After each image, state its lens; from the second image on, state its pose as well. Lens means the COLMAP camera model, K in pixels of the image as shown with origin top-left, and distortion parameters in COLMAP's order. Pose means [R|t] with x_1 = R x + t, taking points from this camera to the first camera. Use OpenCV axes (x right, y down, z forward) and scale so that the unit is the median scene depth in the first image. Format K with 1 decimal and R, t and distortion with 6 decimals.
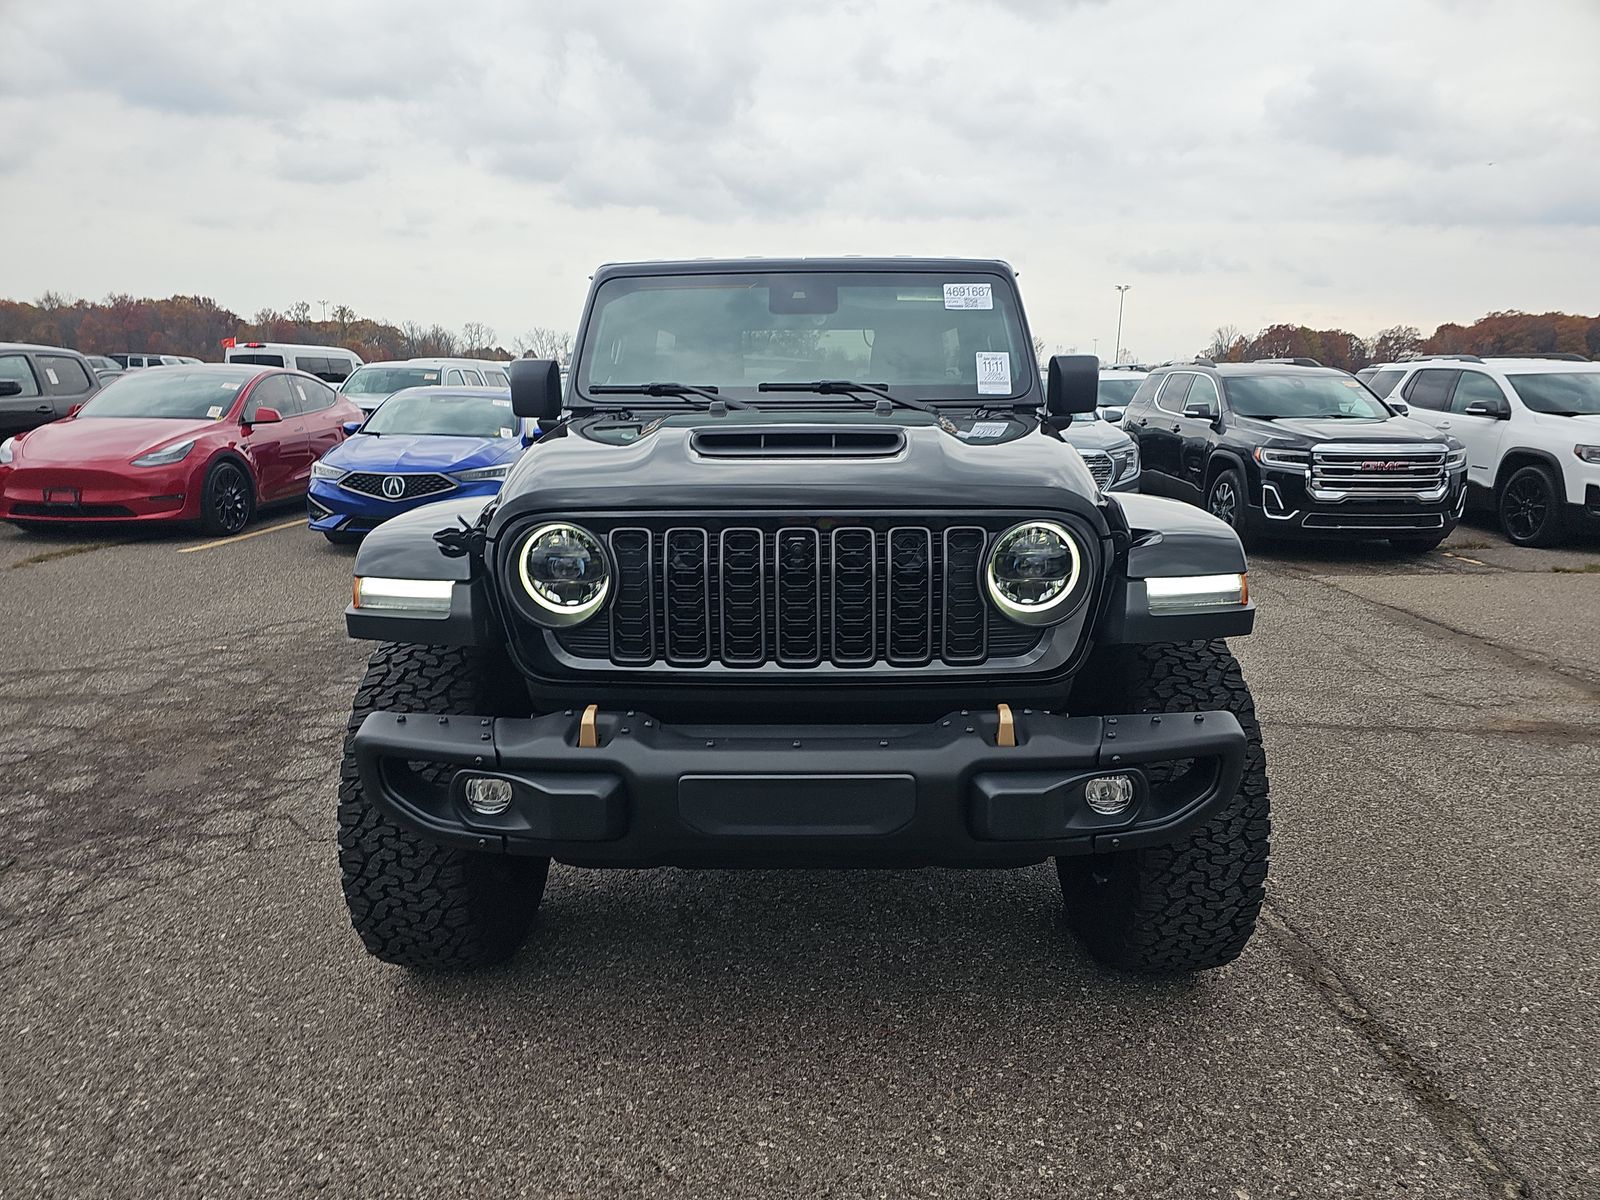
lens RADIAL K [[1065.5, 0, 805.6], [0, 1065.5, 593.8], [0, 0, 1]] dist [0.028930, -0.018236]
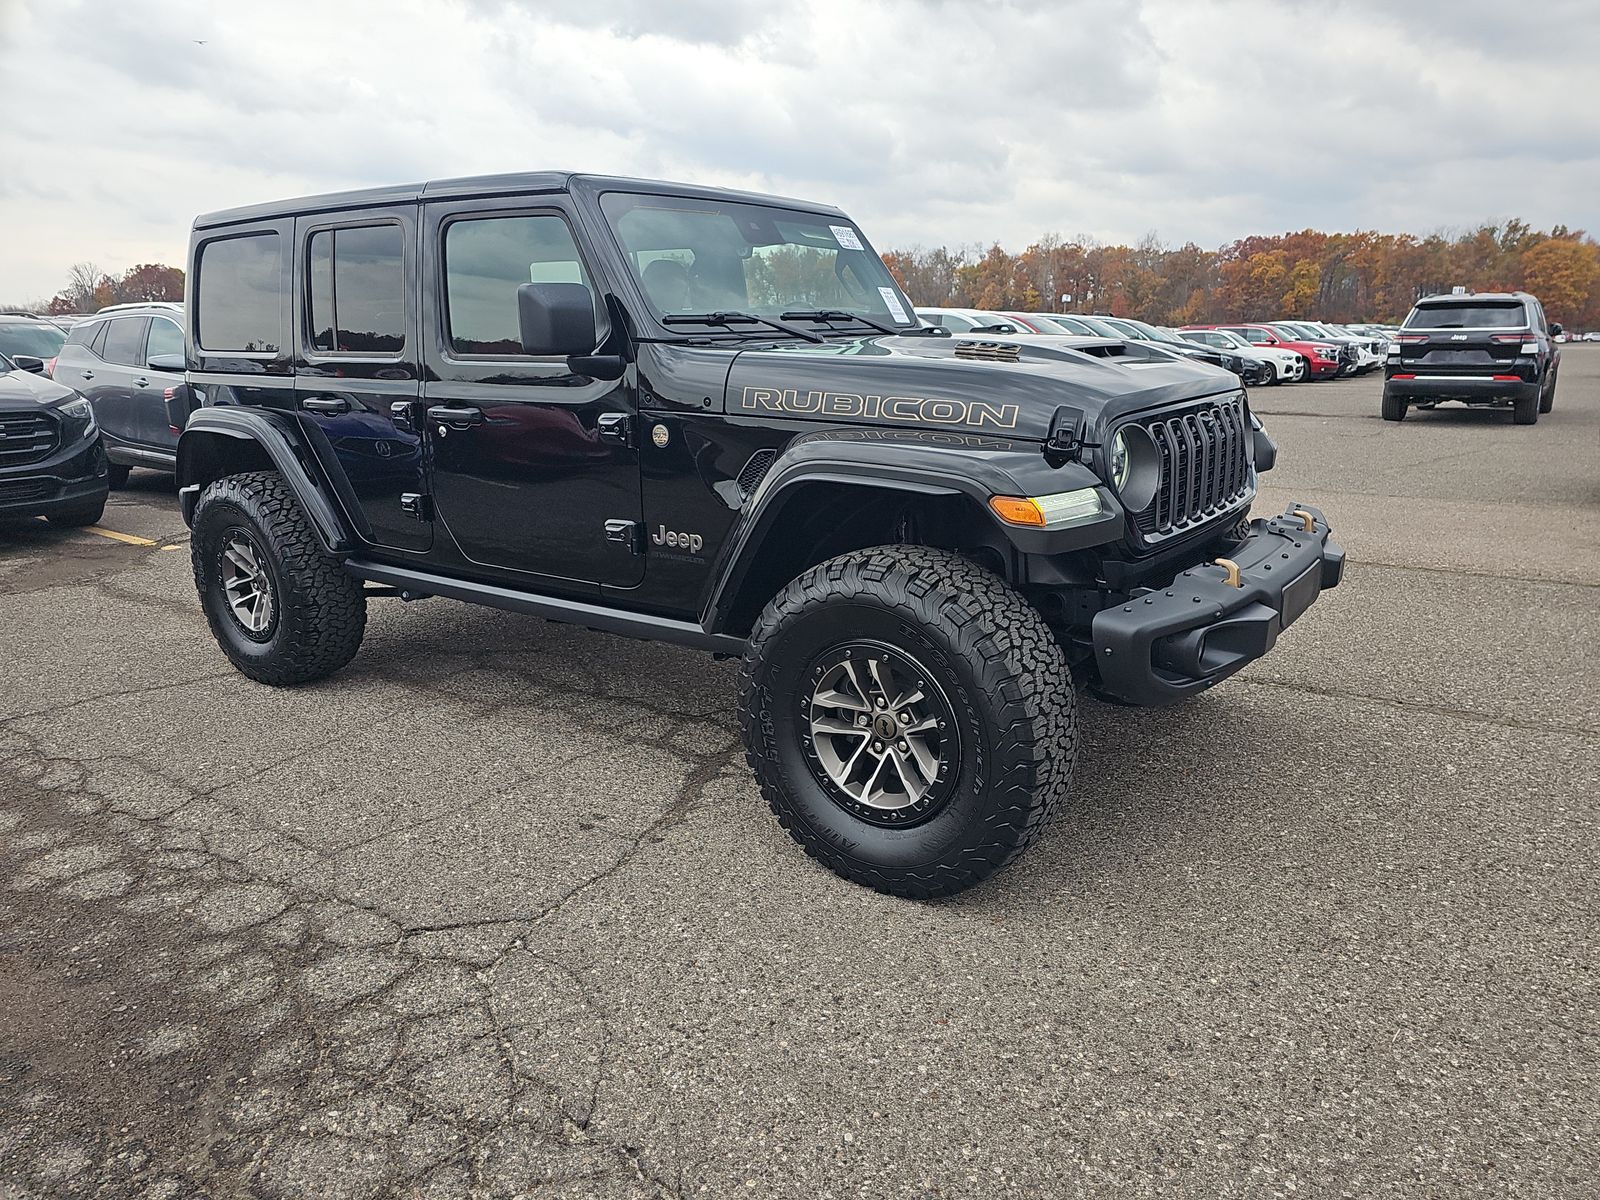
lens RADIAL K [[1065.5, 0, 807.5], [0, 1065.5, 607.8], [0, 0, 1]] dist [0.028930, -0.018236]
pose [[0.580535, -0.217208, 0.784729, -0.924415], [0.169277, 0.974901, 0.144616, -0.066336], [-0.796445, 0.048882, 0.602733, 0.384164]]
